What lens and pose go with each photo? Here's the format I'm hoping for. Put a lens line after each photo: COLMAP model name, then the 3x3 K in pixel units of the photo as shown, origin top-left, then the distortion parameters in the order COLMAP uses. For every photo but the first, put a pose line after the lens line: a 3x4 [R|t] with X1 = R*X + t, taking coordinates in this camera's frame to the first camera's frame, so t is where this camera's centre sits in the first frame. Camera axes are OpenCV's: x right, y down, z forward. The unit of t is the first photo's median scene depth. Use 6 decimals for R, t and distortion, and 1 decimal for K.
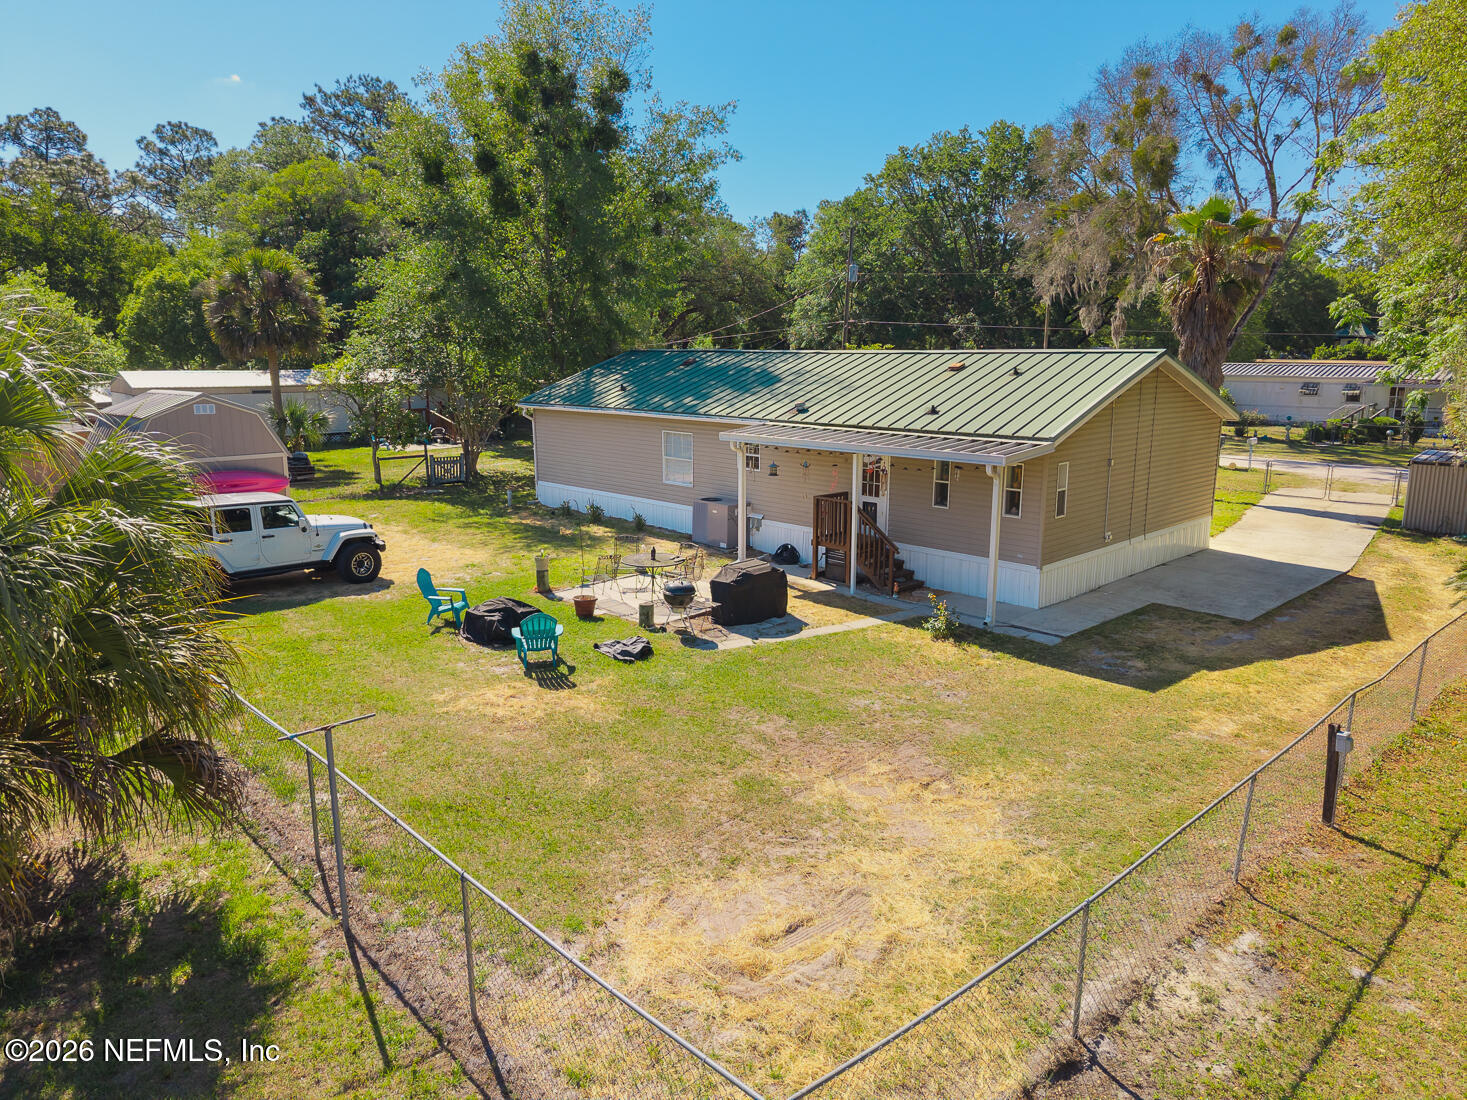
lens RADIAL K [[1004.7, 0, 708.5], [0, 1004.7, 539.2], [0, 0, 1]] dist [0.003044, -0.007197]
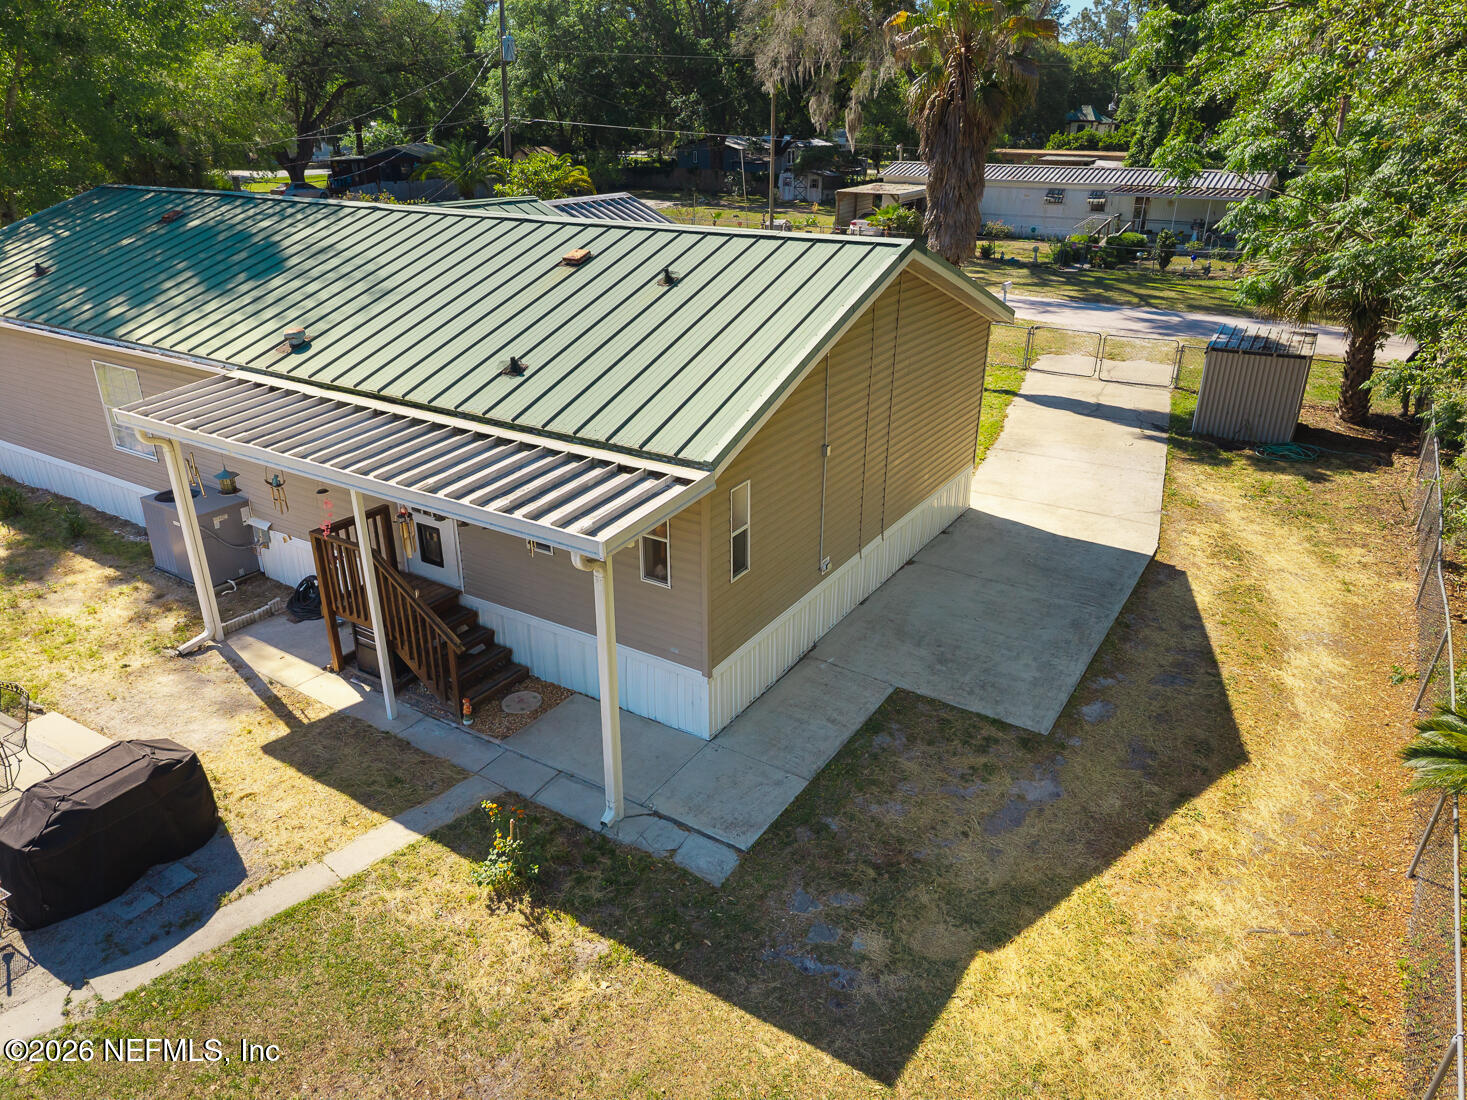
lens RADIAL K [[1004.7, 0, 738.6], [0, 1004.7, 545.2], [0, 0, 1]] dist [0.003044, -0.007197]
pose [[0.963843, -0.098738, 0.247502, 0.195826], [0.043746, 0.974846, 0.218544, -0.145960], [-0.262855, -0.199815, 0.943918, 0.441530]]
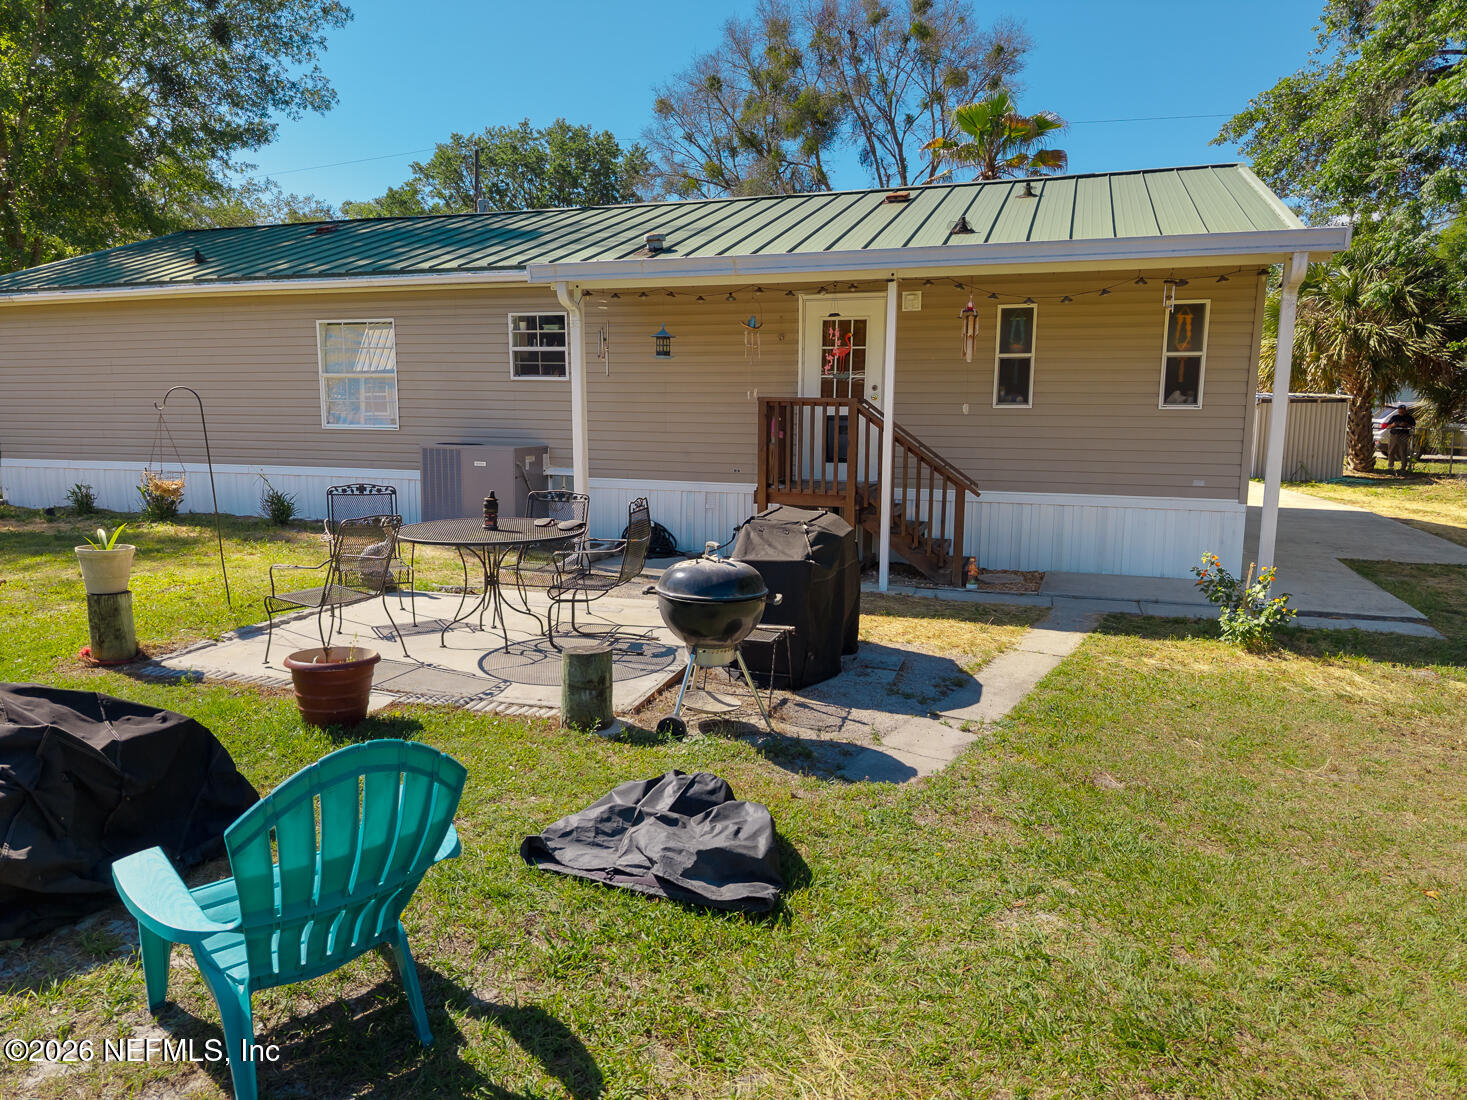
lens RADIAL K [[1004.7, 0, 731.2], [0, 1004.7, 547.0], [0, 0, 1]] dist [0.003044, -0.007197]
pose [[0.880912, -0.060905, 0.469344, -0.134847], [0.080571, 0.996508, -0.021909, 0.037402], [-0.466371, 0.057116, 0.882743, 0.605404]]
